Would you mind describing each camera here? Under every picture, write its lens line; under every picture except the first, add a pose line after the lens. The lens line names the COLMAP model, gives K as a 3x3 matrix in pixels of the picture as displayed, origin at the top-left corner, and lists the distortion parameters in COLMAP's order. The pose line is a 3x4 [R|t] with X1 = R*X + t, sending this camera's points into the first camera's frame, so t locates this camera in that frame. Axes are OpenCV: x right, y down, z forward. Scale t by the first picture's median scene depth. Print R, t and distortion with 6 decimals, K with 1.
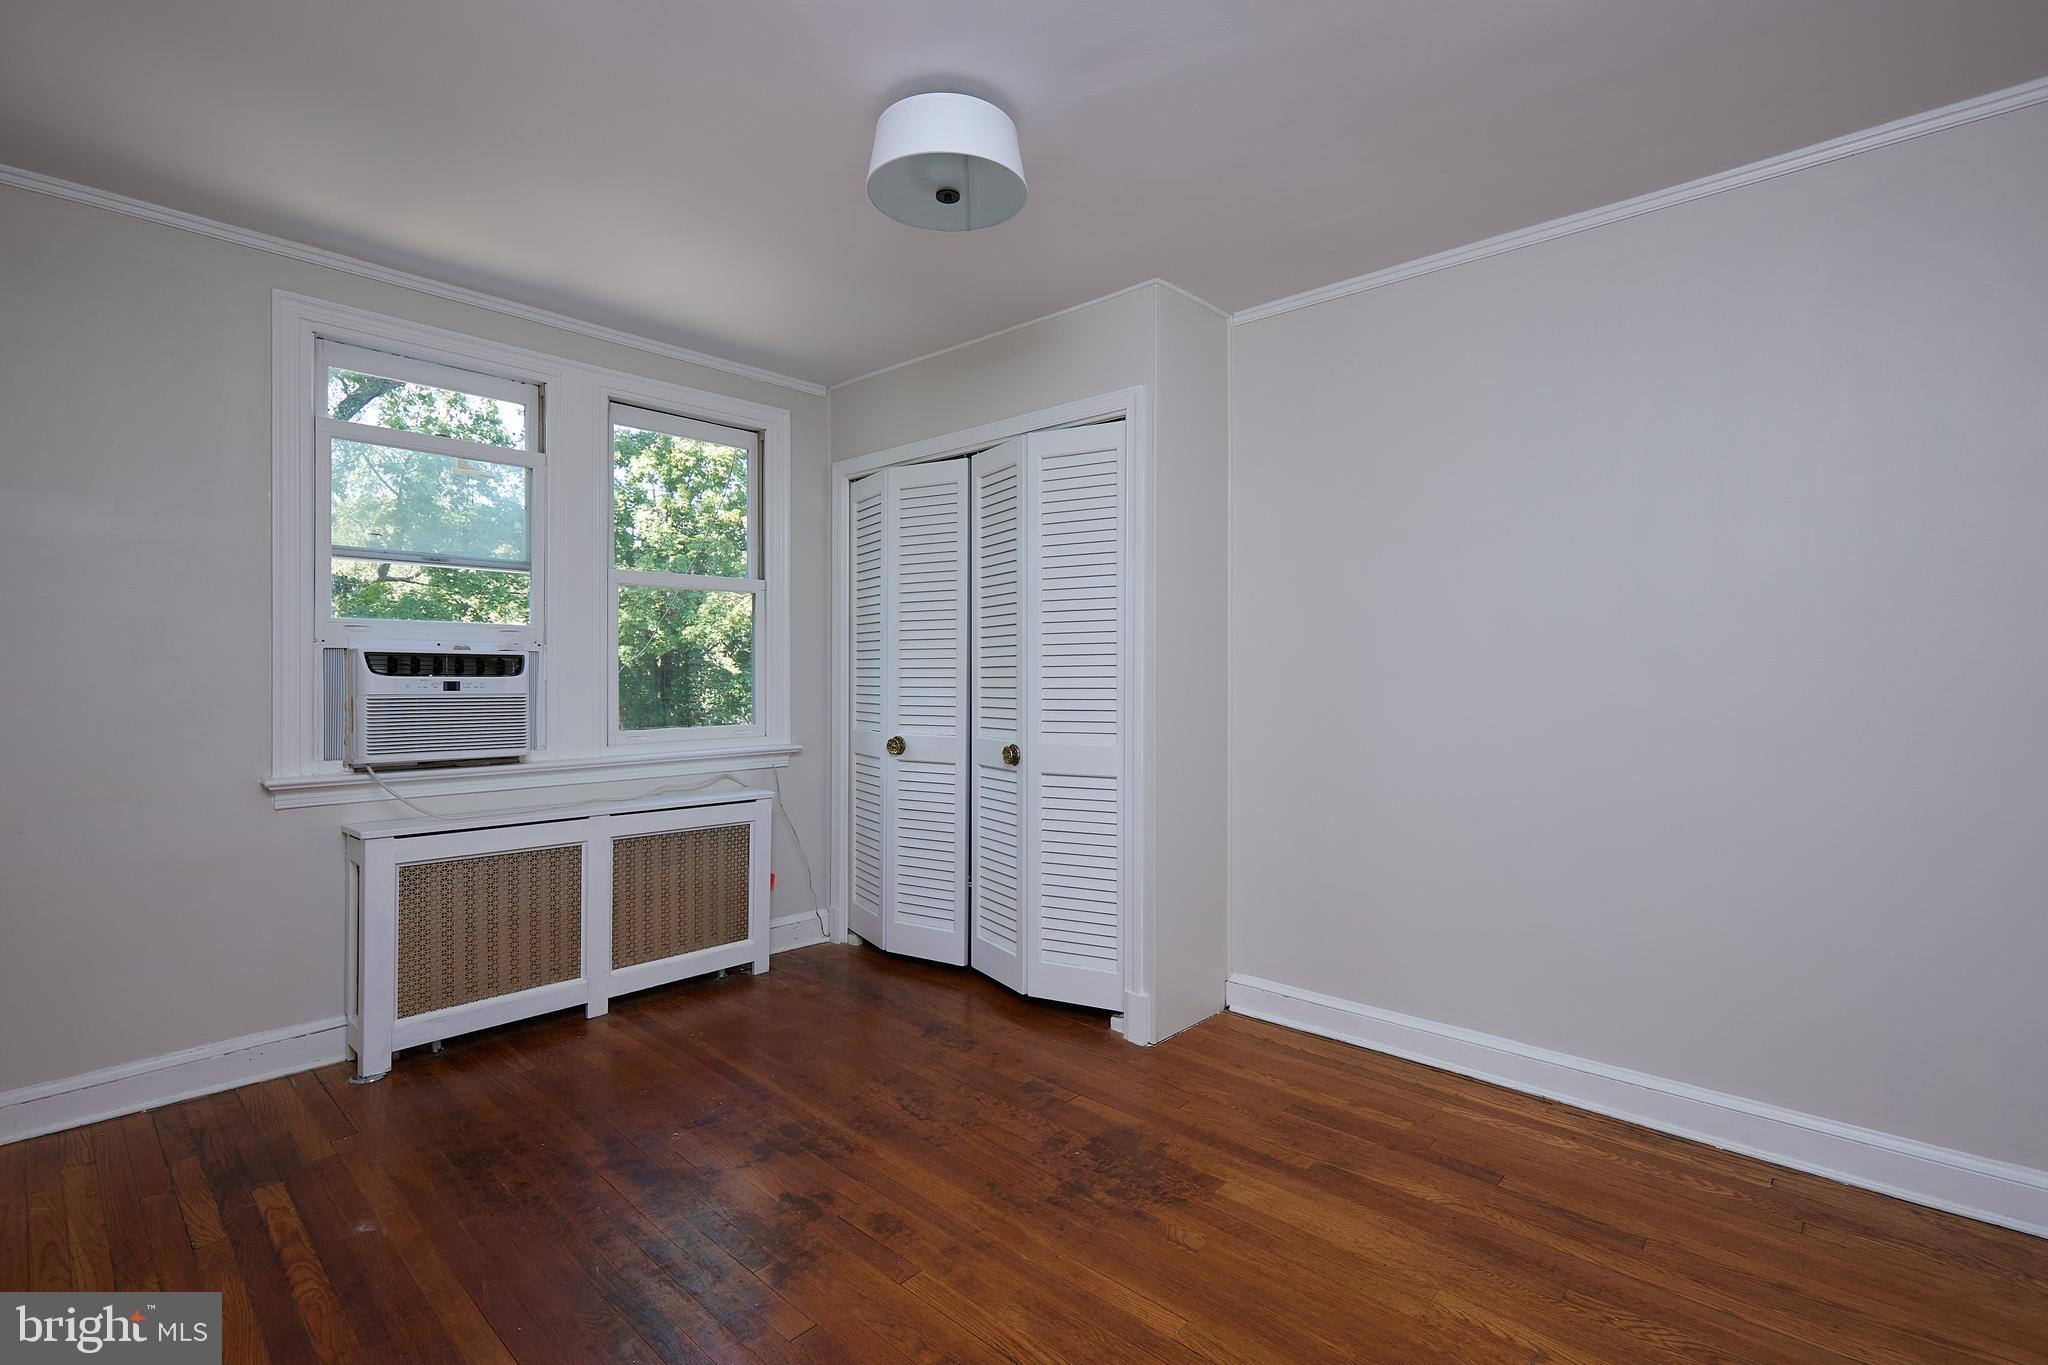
lens RADIAL K [[947.6, 0, 1033.2], [0, 947.6, 685.1], [0, 0, 1]] dist [0.002943, 0.000353]
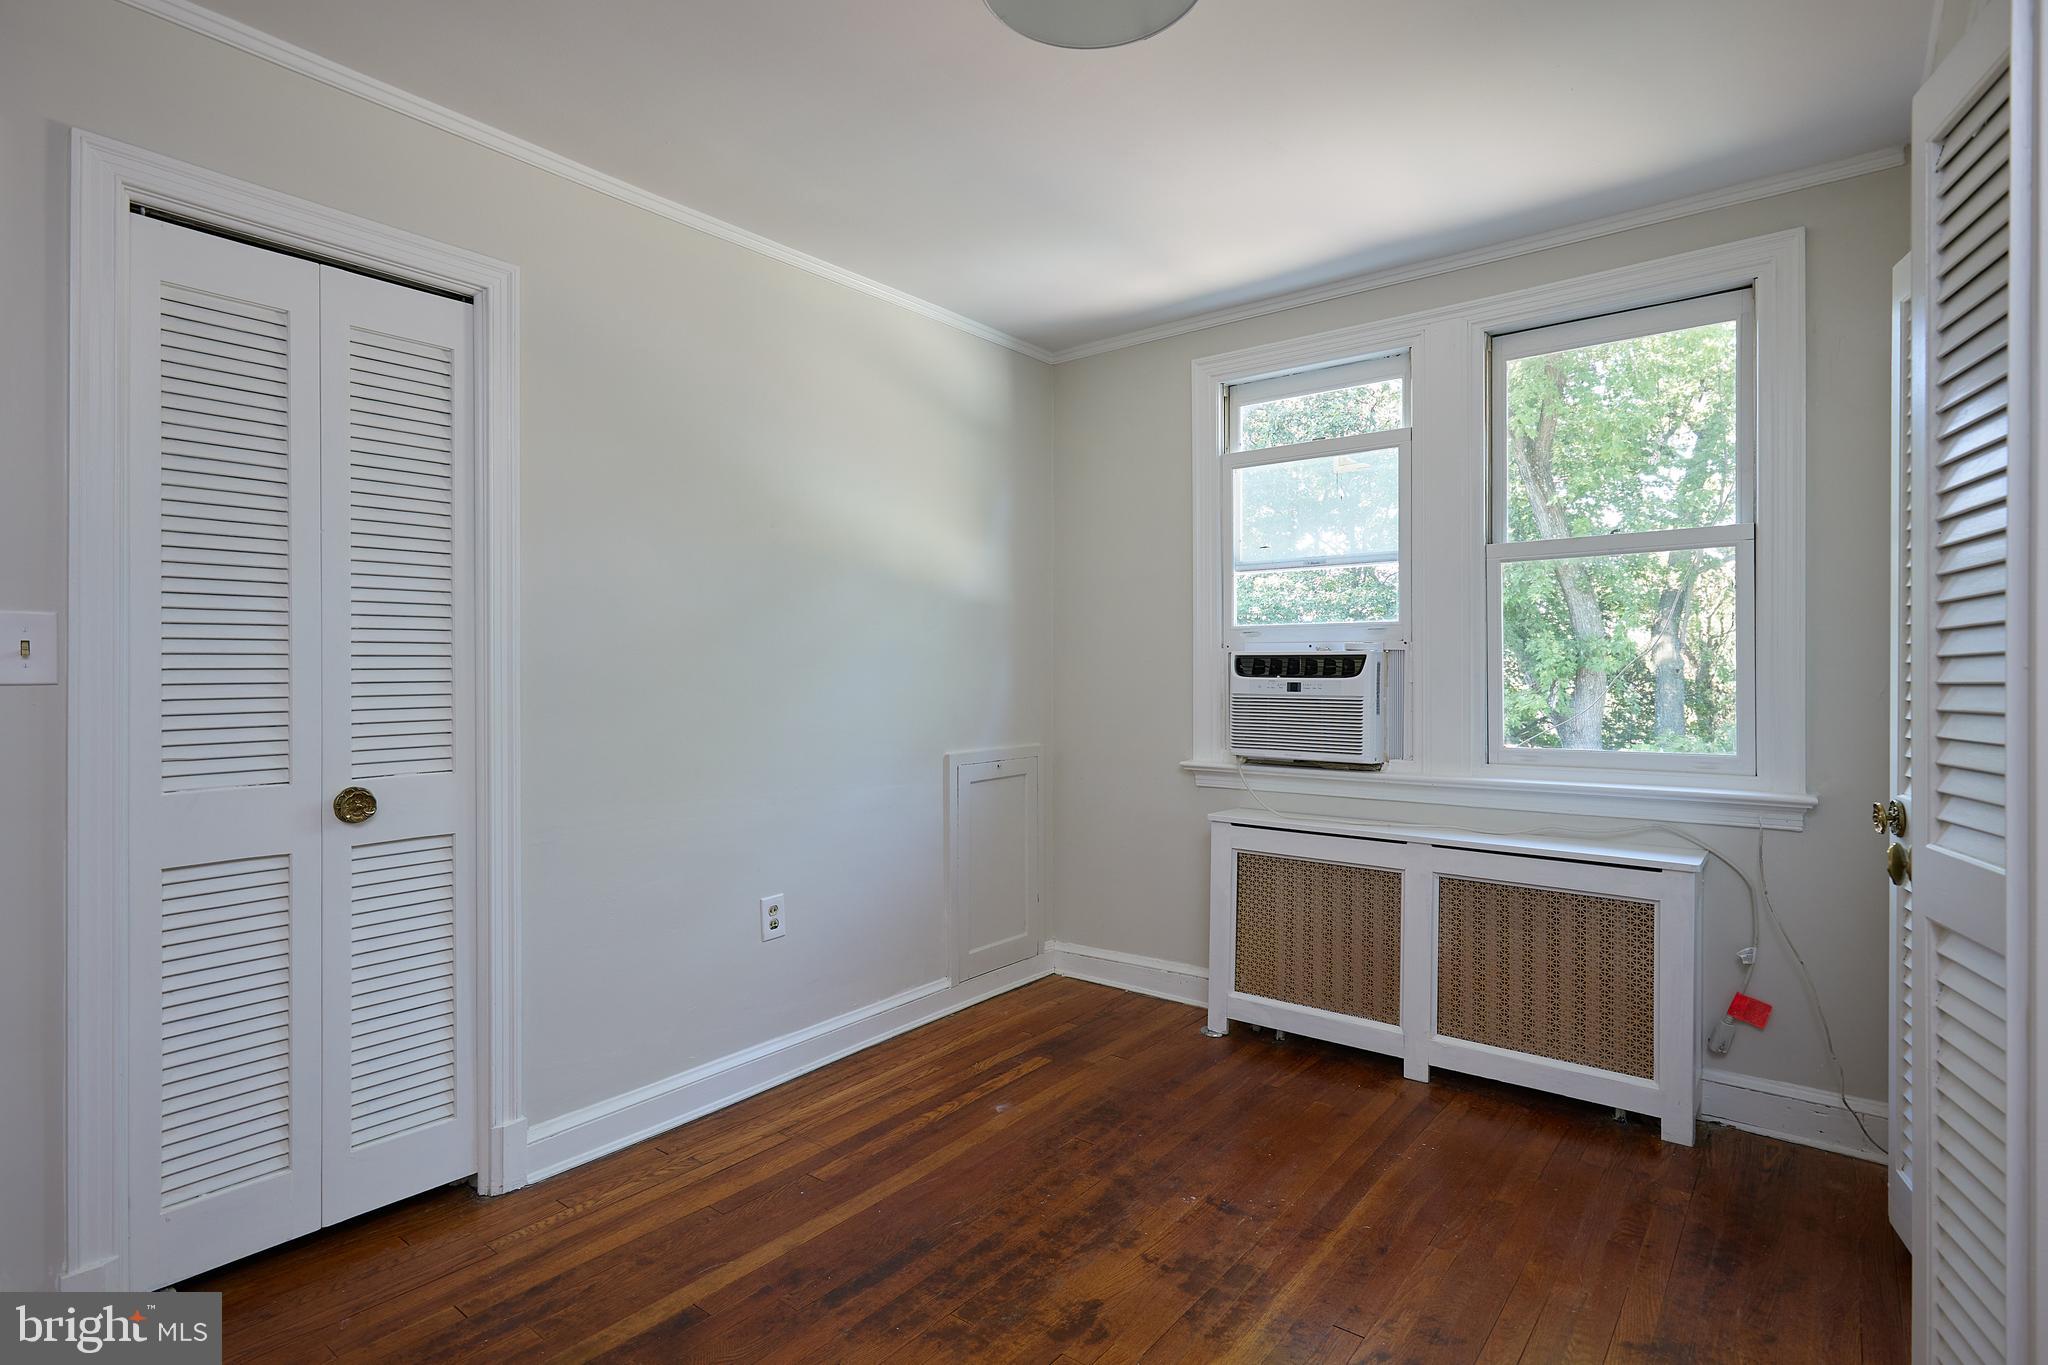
lens RADIAL K [[1003.9, 0, 1027.4], [0, 1003.9, 686.4], [0, 0, 1]] dist [0.001530, -0.000925]
pose [[0.082267, 0.004606, -0.996600, 0.432039], [-0.014814, 0.999884, 0.003398, 0.001185], [0.996500, 0.014484, 0.082326, 0.622500]]
